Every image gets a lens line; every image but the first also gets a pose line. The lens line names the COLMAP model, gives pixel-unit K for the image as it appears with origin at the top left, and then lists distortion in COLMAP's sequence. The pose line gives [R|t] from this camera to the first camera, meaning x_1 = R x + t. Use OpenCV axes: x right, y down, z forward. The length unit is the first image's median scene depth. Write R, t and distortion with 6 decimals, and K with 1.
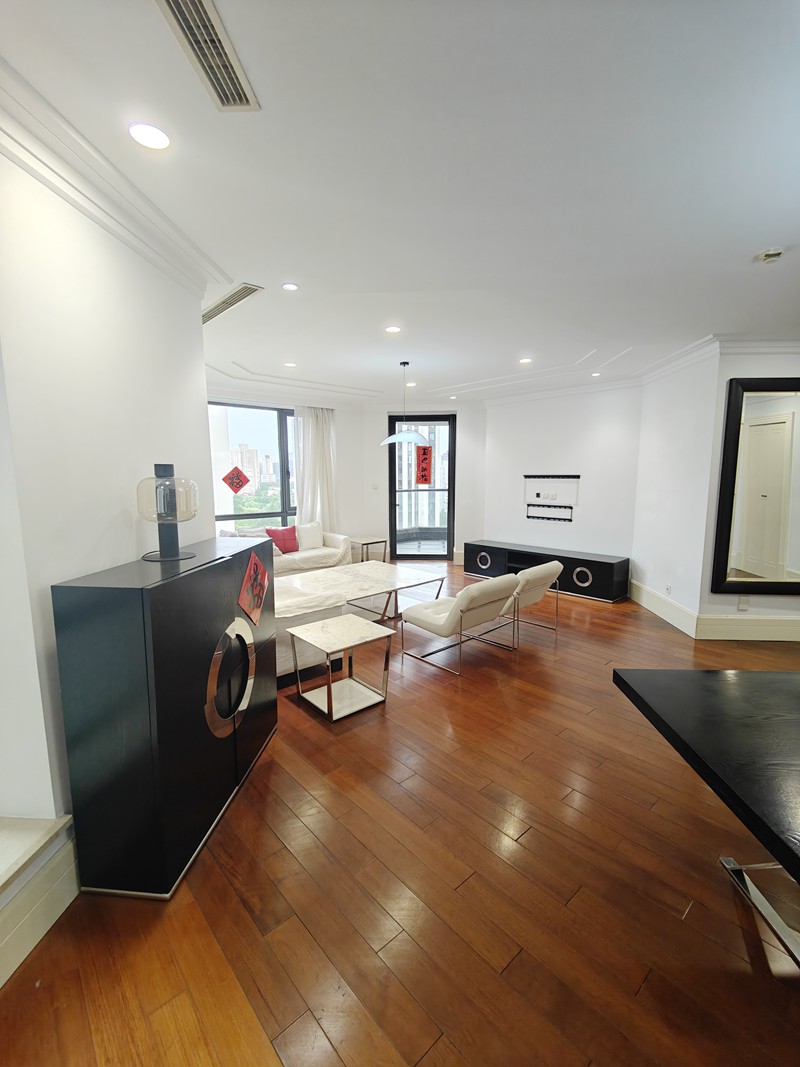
lens RADIAL K [[465.5, 0, 407.7], [0, 465.5, 530.3], [0, 0, 1]] dist [0.007636, -0.001827]
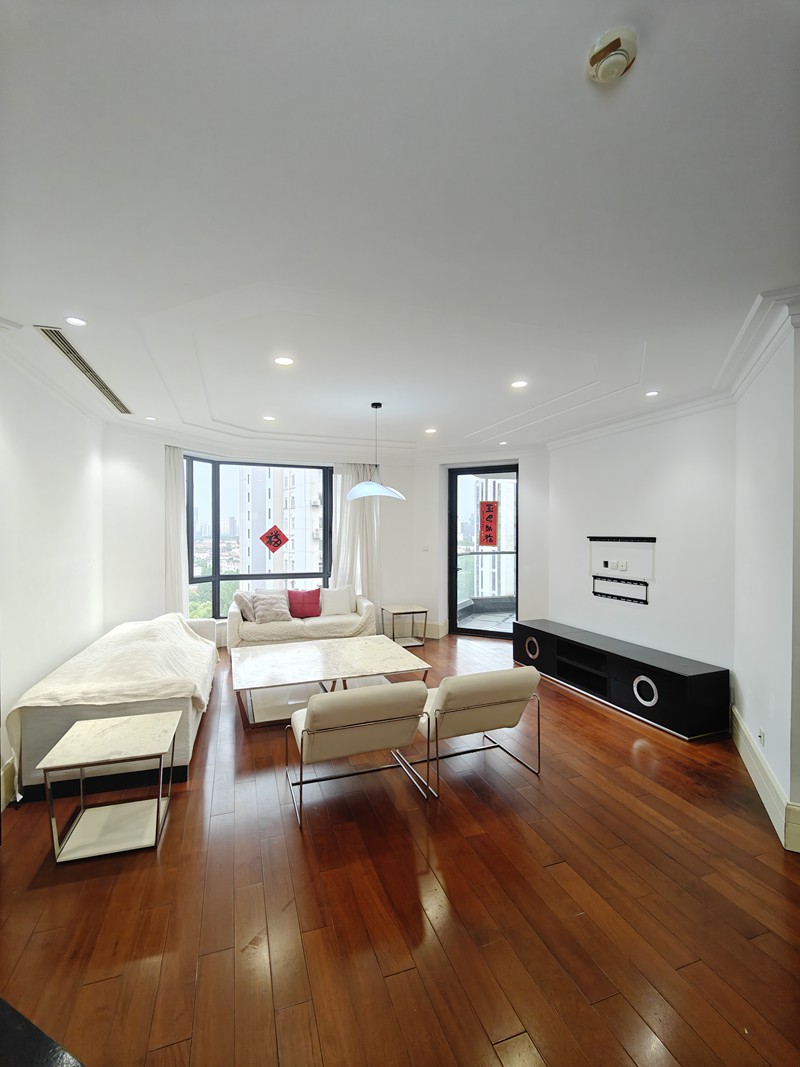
lens RADIAL K [[465.5, 0, 398.4], [0, 465.5, 530.8], [0, 0, 1]] dist [0.007636, -0.001827]
pose [[0.919604, 0.004998, -0.392814, 0.263119], [-0.053778, 0.992107, -0.113275, -0.026343], [0.389148, 0.125293, 0.912615, 0.194845]]
